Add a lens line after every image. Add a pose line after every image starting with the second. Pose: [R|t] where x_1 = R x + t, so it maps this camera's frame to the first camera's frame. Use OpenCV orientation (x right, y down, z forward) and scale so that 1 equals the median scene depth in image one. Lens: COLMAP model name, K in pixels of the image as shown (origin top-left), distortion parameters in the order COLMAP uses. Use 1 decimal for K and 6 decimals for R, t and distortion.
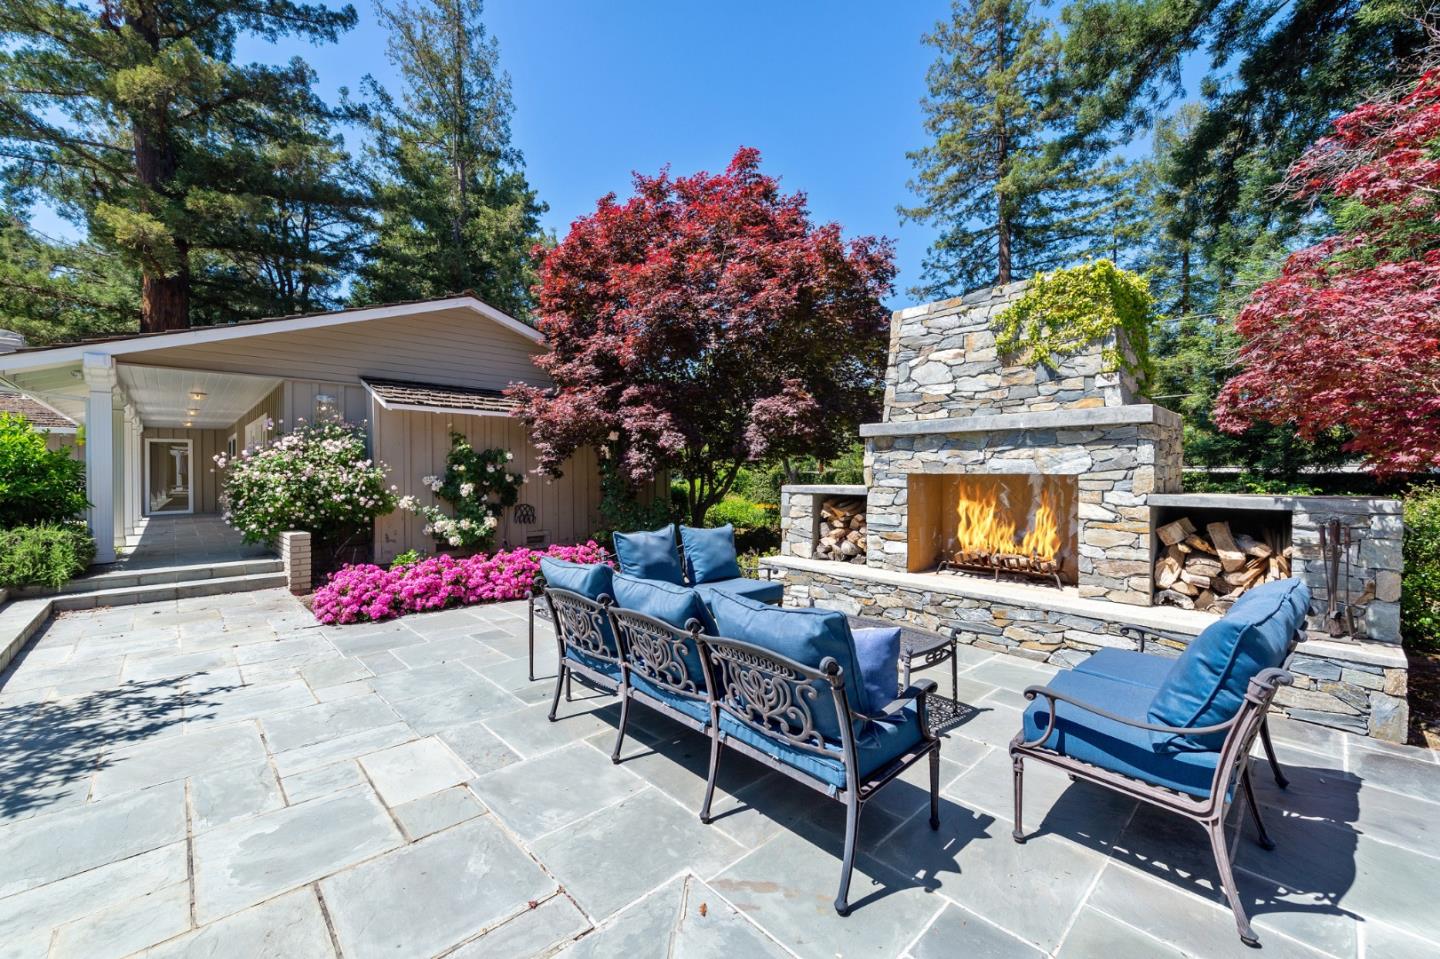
lens RADIAL K [[562.6, 0, 716.4], [0, 562.6, 478.2], [0, 0, 1]] dist [0.010761, -0.000444]
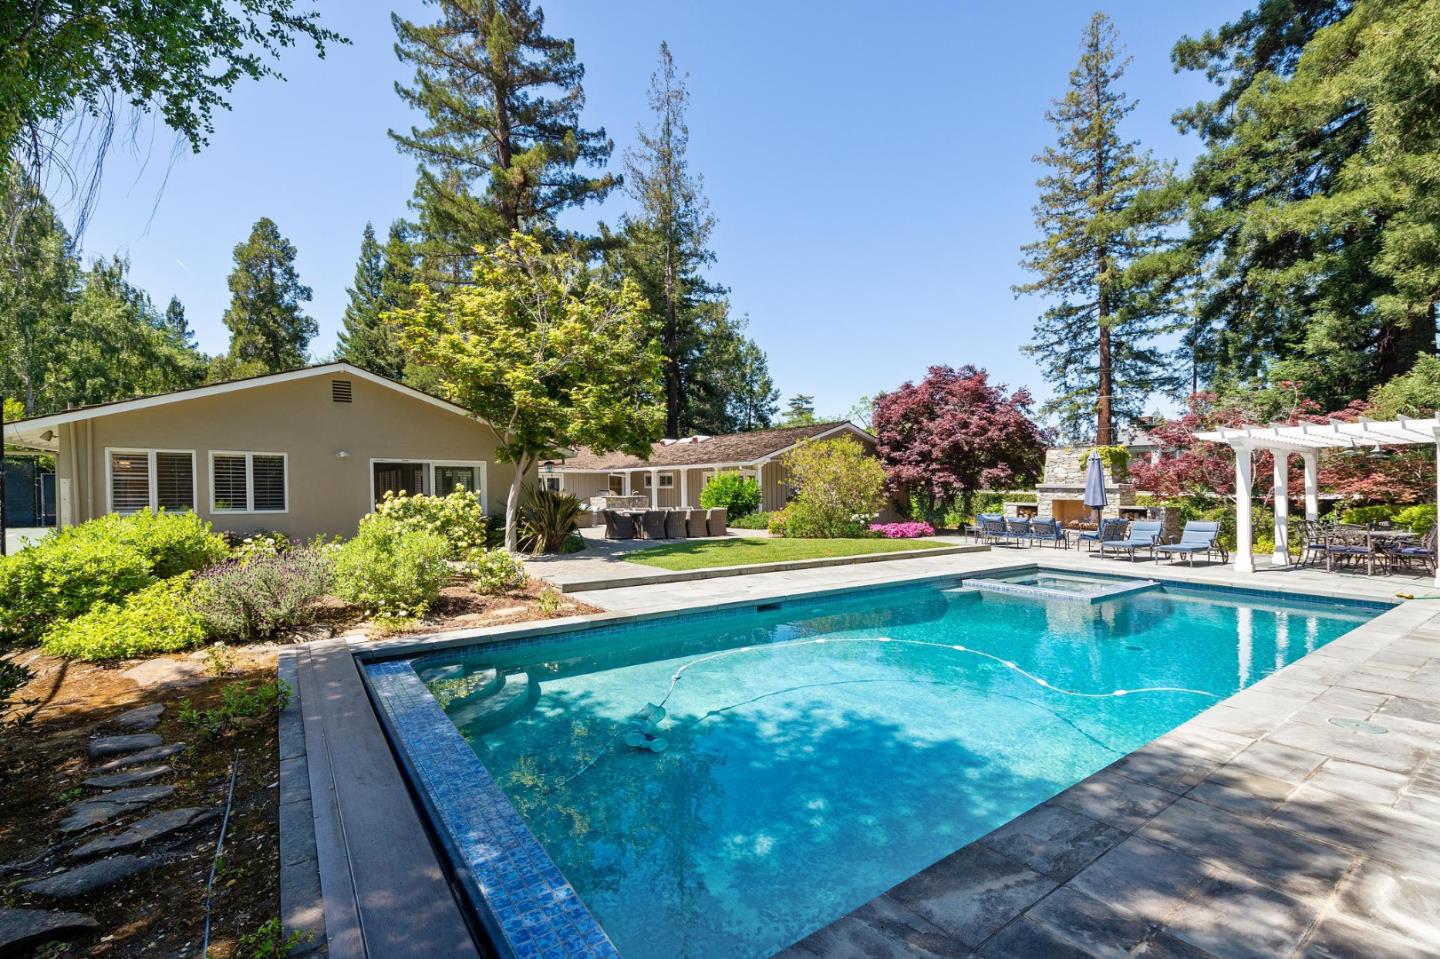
lens RADIAL K [[615.1, 0, 694.5], [0, 615.1, 476.1], [0, 0, 1]] dist [0.017515, -0.000171]
pose [[0.991161, 0.004855, -0.132574, -1.031511], [-0.008666, 0.999565, -0.028183, -0.020145], [0.132380, 0.029083, 0.990772, -2.358253]]
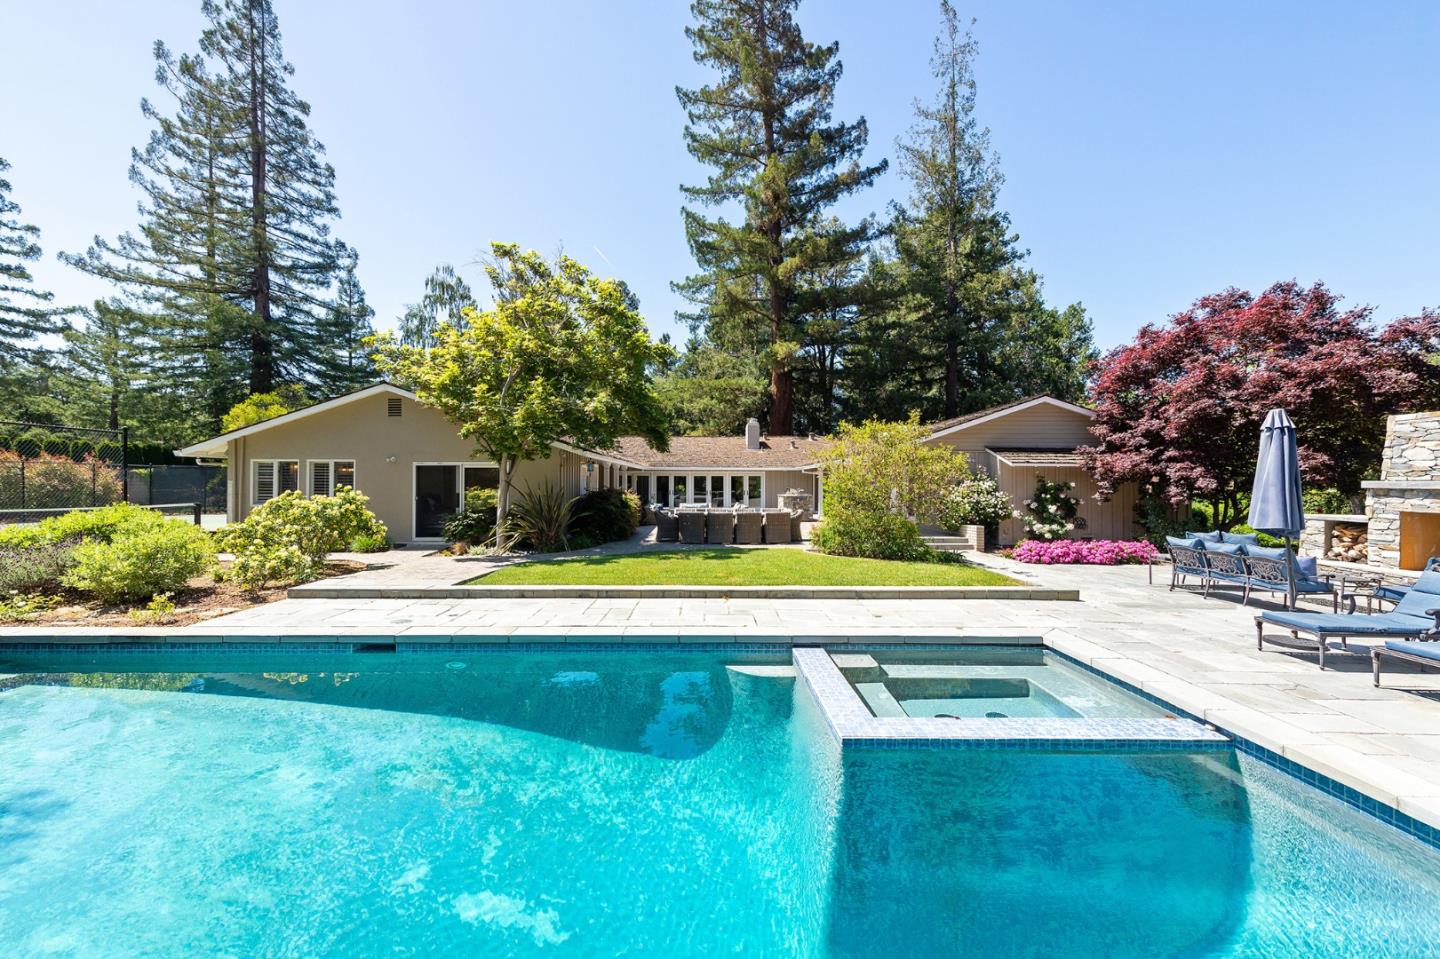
lens RADIAL K [[562.6, 0, 716.4], [0, 562.6, 478.2], [0, 0, 1]] dist [0.010761, -0.000444]
pose [[0.740645, 0.000807, -0.671896, -0.027000], [-0.012303, 0.999848, -0.012360, -0.049703], [0.671784, 0.017421, 0.740542, -1.352664]]
